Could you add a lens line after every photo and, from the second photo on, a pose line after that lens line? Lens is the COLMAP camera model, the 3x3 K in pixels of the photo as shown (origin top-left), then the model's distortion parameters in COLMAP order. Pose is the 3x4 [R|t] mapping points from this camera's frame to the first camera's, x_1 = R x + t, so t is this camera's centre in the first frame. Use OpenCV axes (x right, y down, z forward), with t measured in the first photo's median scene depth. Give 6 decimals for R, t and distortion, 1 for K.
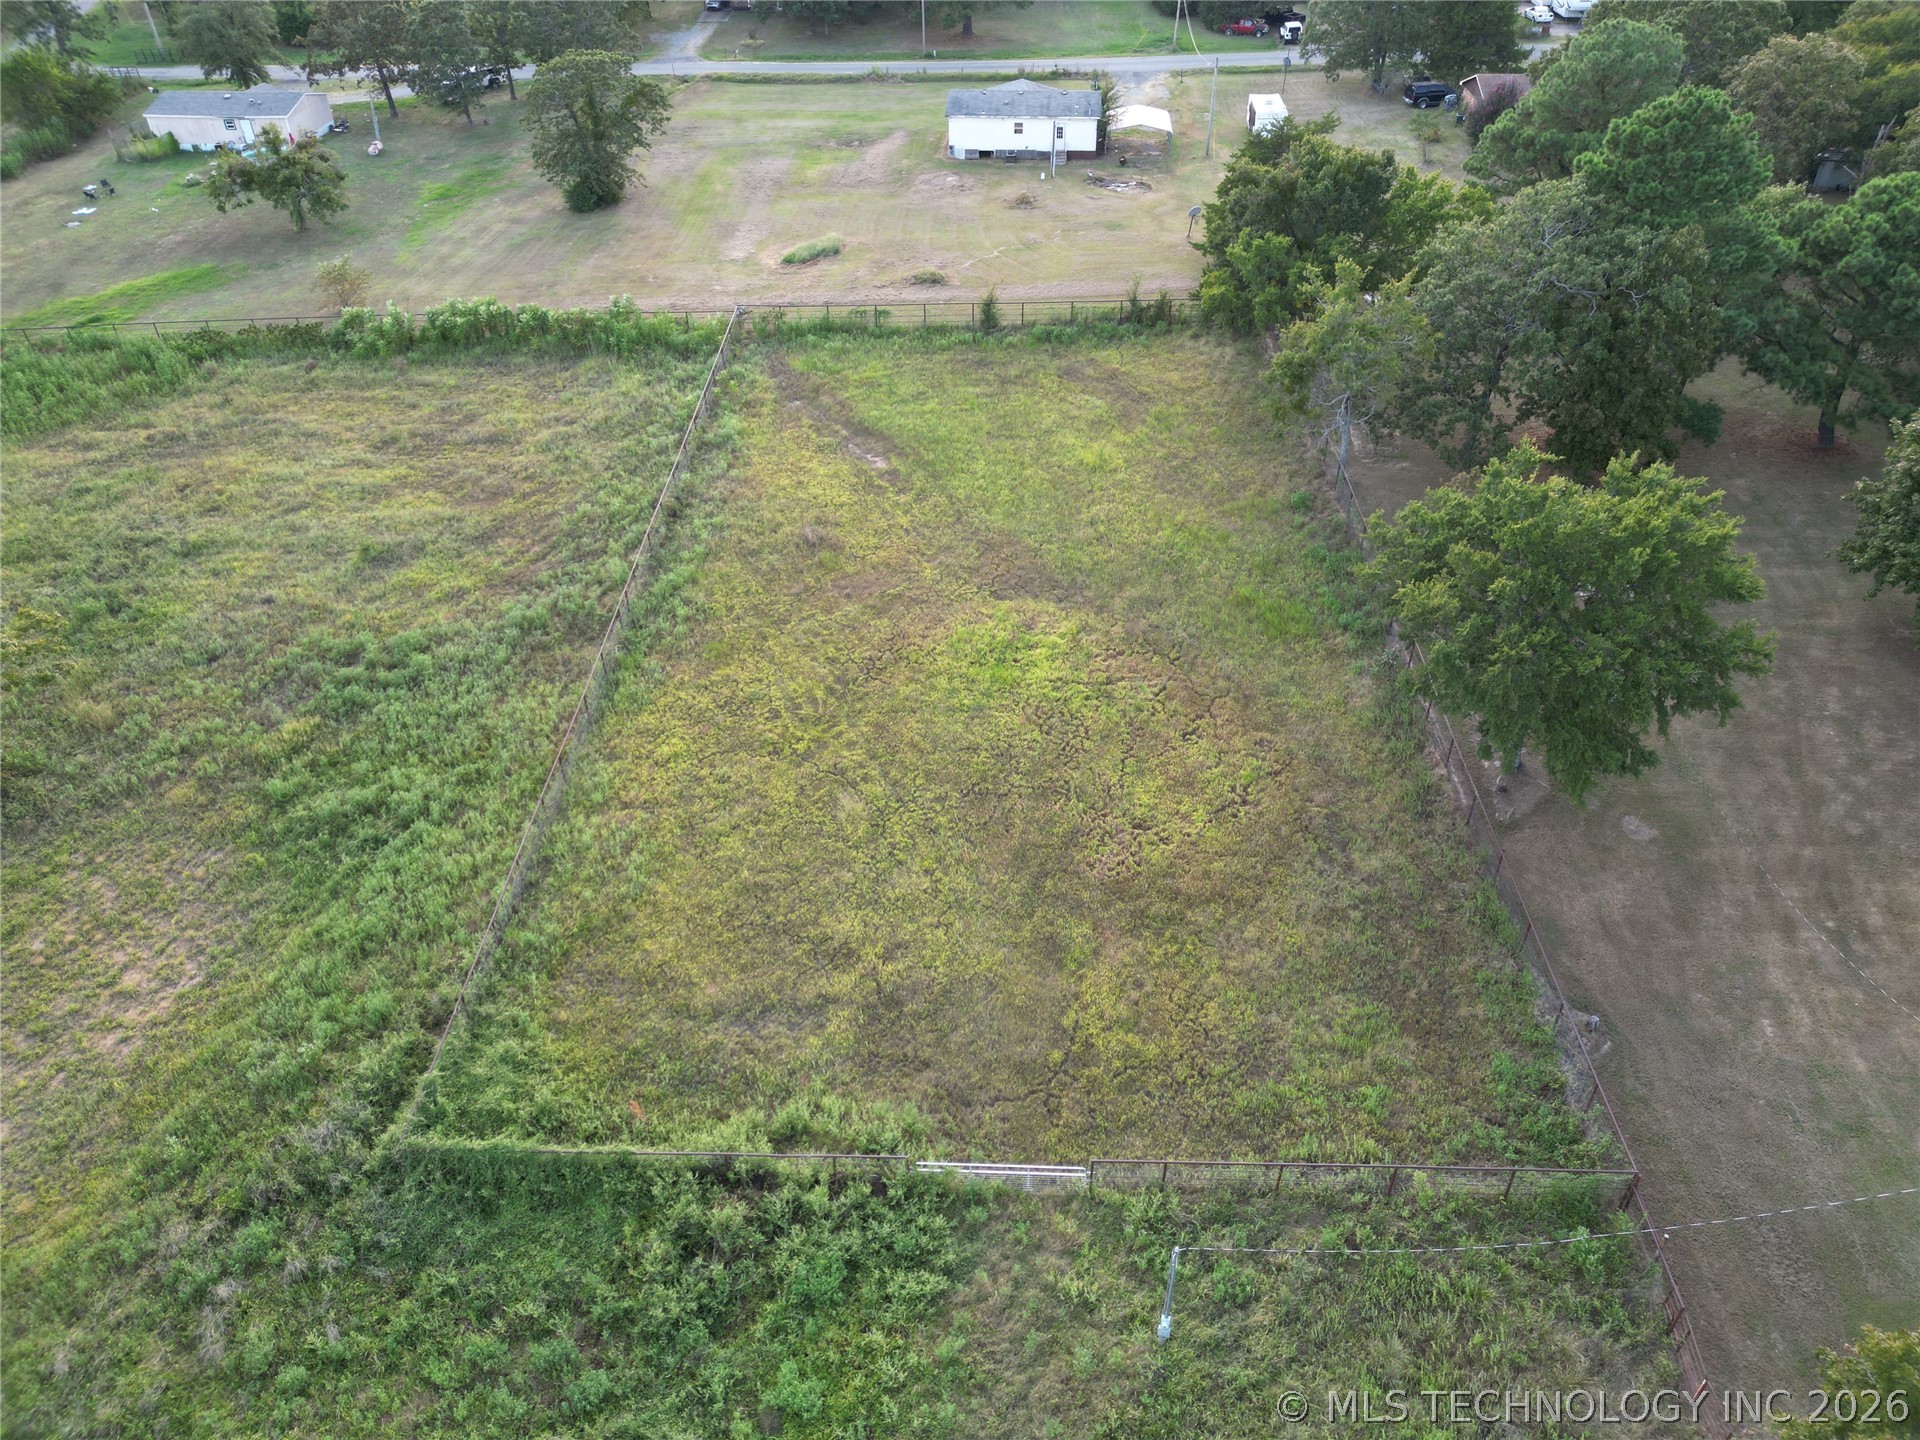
lens RADIAL K [[1329.1, 0, 961.6], [0, 1329.1, 729.1], [0, 0, 1]] dist [0.071174, -0.065488]
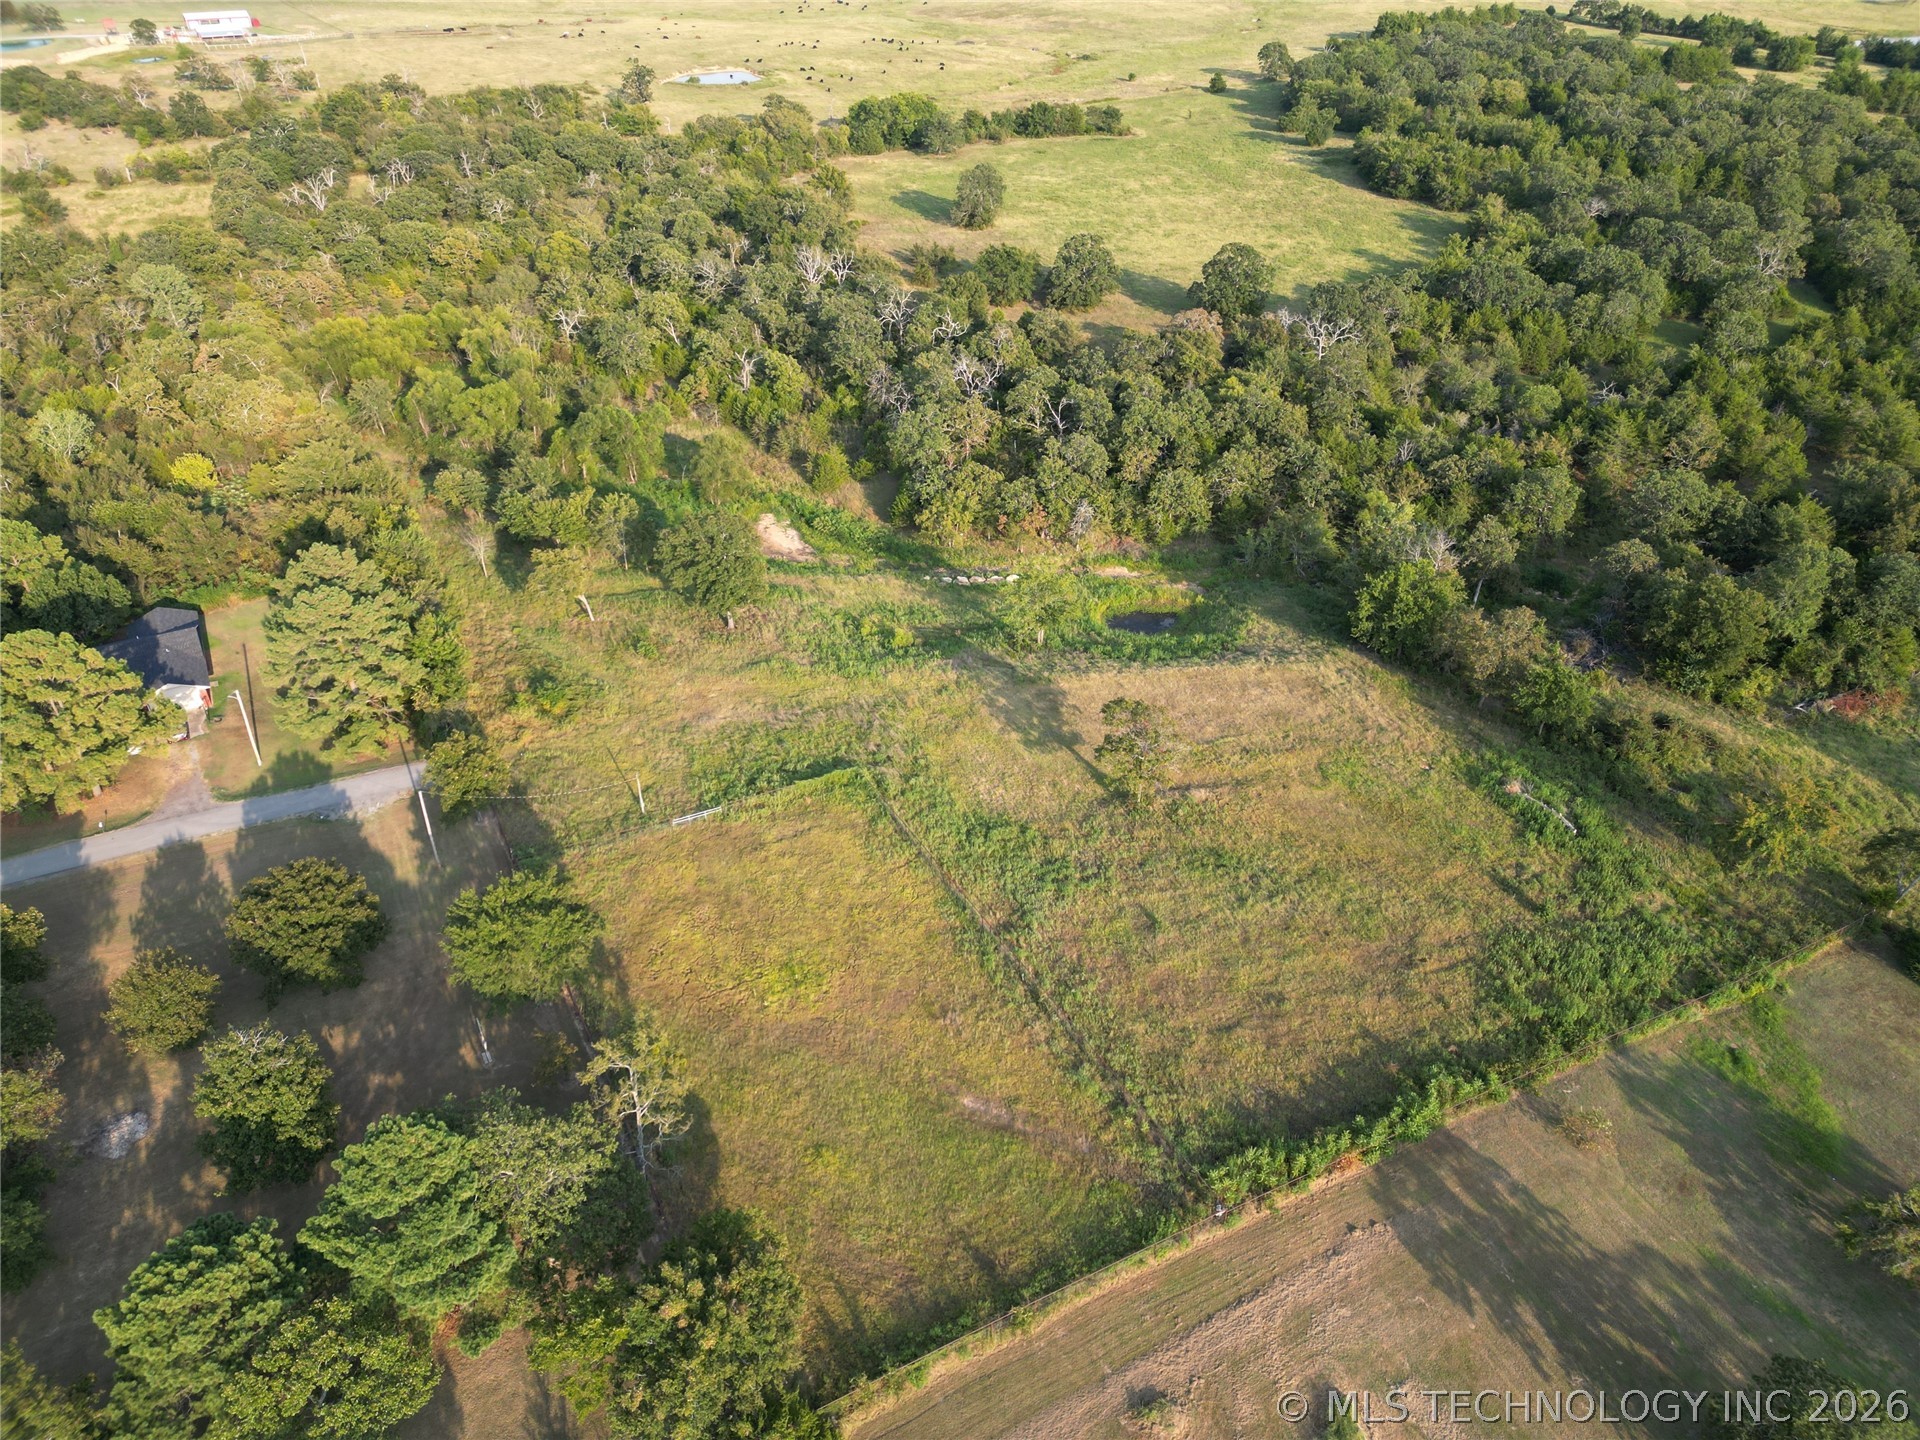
lens RADIAL K [[1329.1, 0, 961.6], [0, 1329.1, 729.1], [0, 0, 1]] dist [0.071174, -0.065488]
pose [[-0.870595, 0.280568, -0.404161, 0.527558], [-0.291993, 0.366511, 0.883408, -2.069306], [0.395985, 0.887103, -0.237159, 1.293390]]
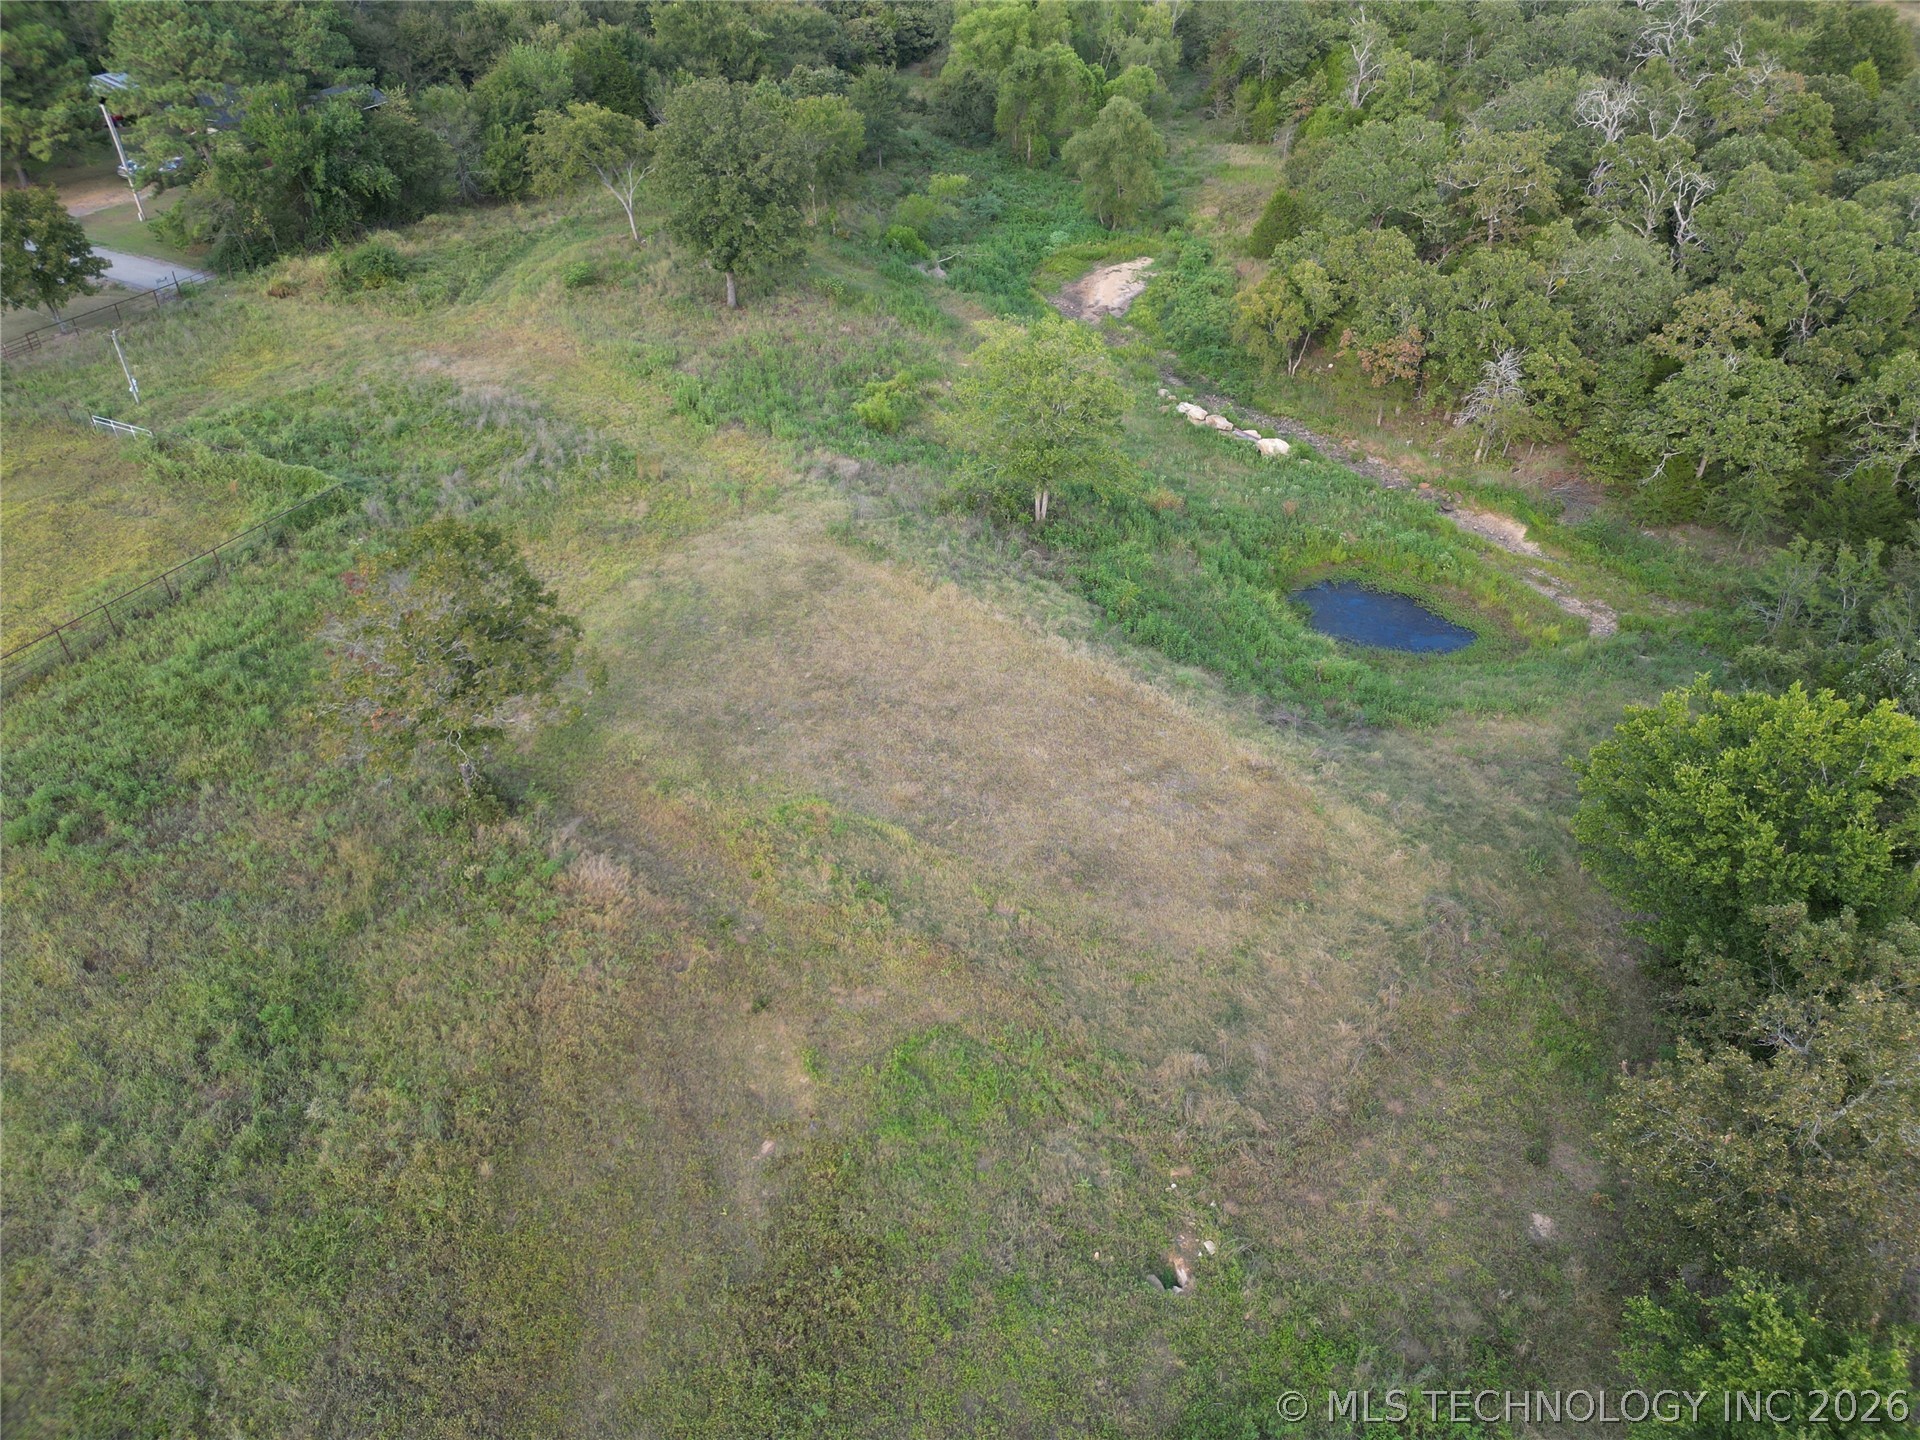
lens RADIAL K [[1329.1, 0, 961.6], [0, 1329.1, 729.1], [0, 0, 1]] dist [0.071174, -0.065488]
pose [[-0.925907, -0.227780, 0.301352, -1.305044], [0.229546, 0.294305, 0.927735, -0.803102], [-0.300009, 0.928171, -0.220213, 1.025439]]
